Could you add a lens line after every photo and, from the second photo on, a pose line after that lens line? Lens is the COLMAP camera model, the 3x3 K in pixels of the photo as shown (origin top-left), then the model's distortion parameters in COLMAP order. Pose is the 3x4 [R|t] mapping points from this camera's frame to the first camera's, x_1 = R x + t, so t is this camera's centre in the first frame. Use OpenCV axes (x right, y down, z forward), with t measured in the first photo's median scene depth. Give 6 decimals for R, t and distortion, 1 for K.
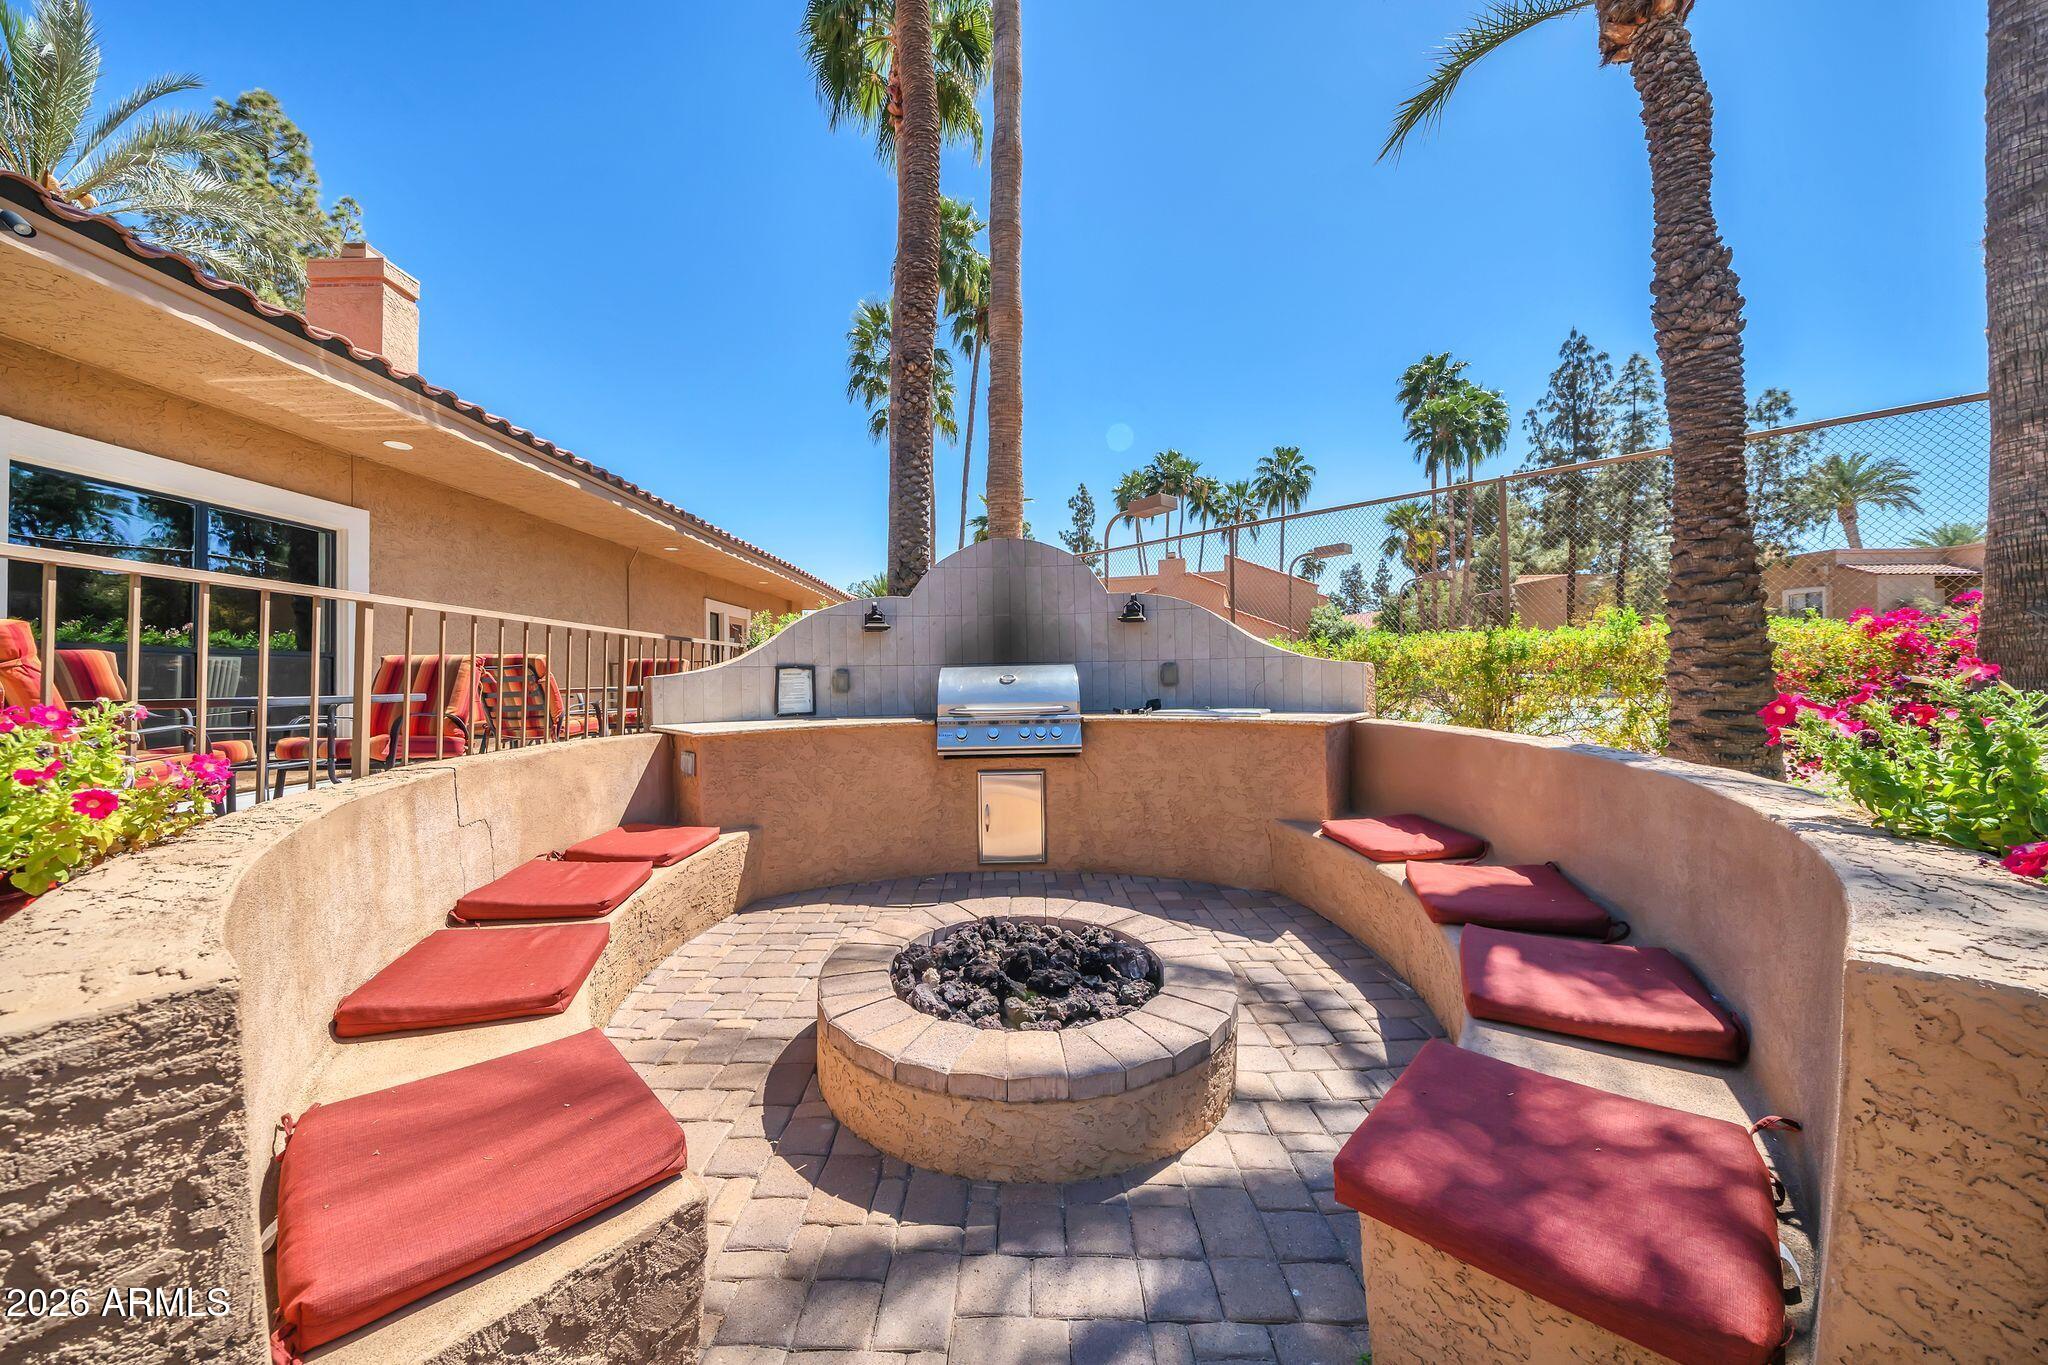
lens RADIAL K [[714.5, 0, 1015.4], [0, 714.5, 677.1], [0, 0, 1]] dist [-0.013056, 0.001534]
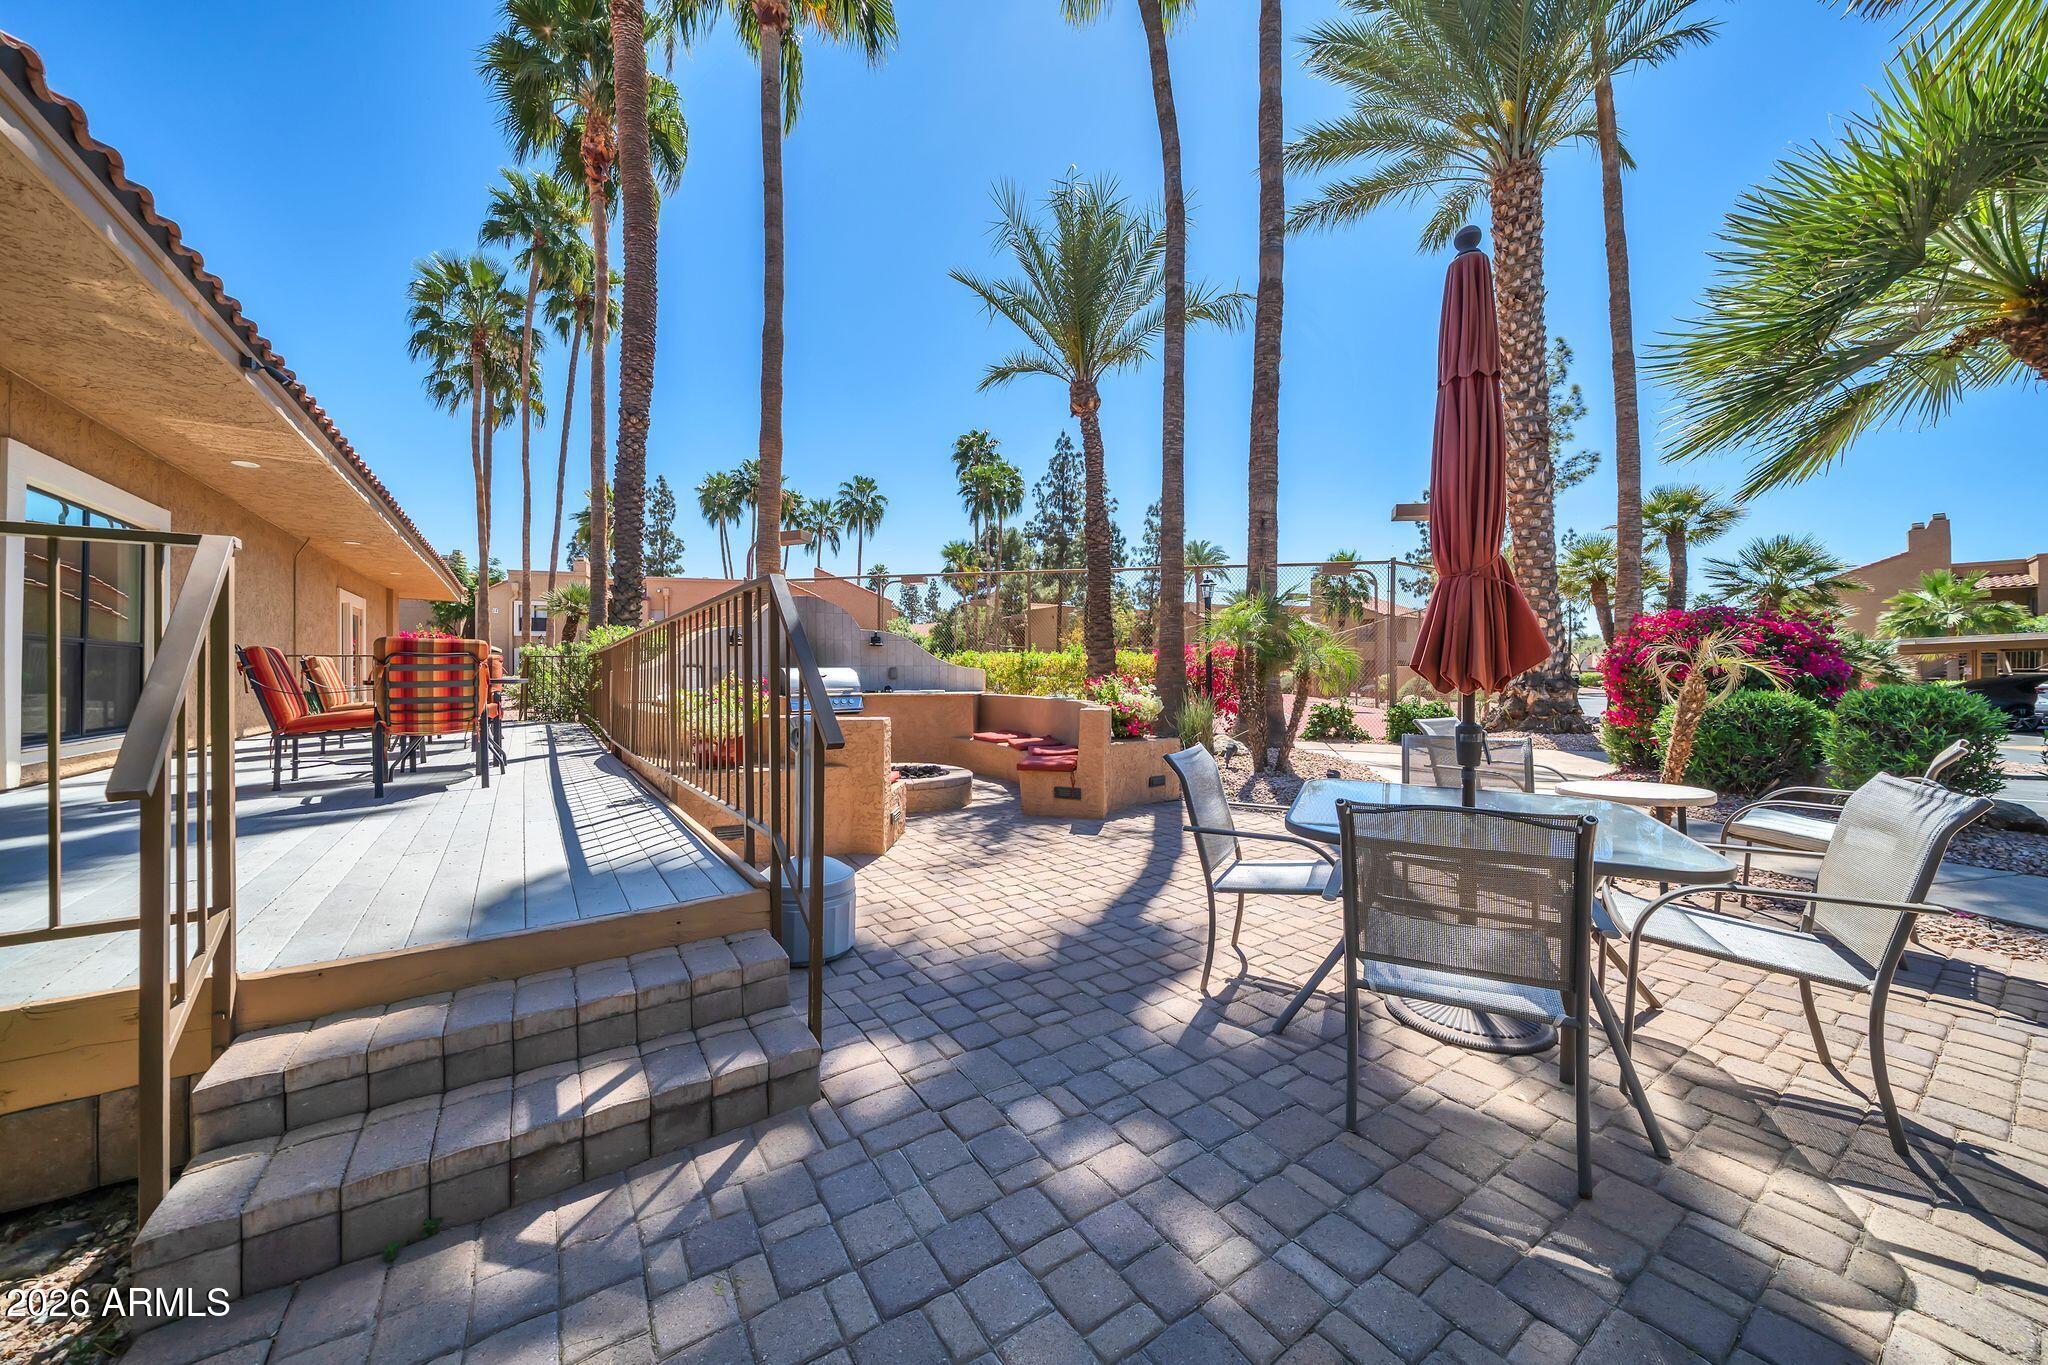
lens RADIAL K [[714.5, 0, 1023.3], [0, 714.5, 681.9], [0, 0, 1]] dist [-0.013056, 0.001534]
pose [[0.817640, 0.005253, 0.575706, -0.091298], [-0.009368, 0.999947, 0.004180, 0.001171], [-0.575653, -0.008811, 0.817646, -0.120294]]
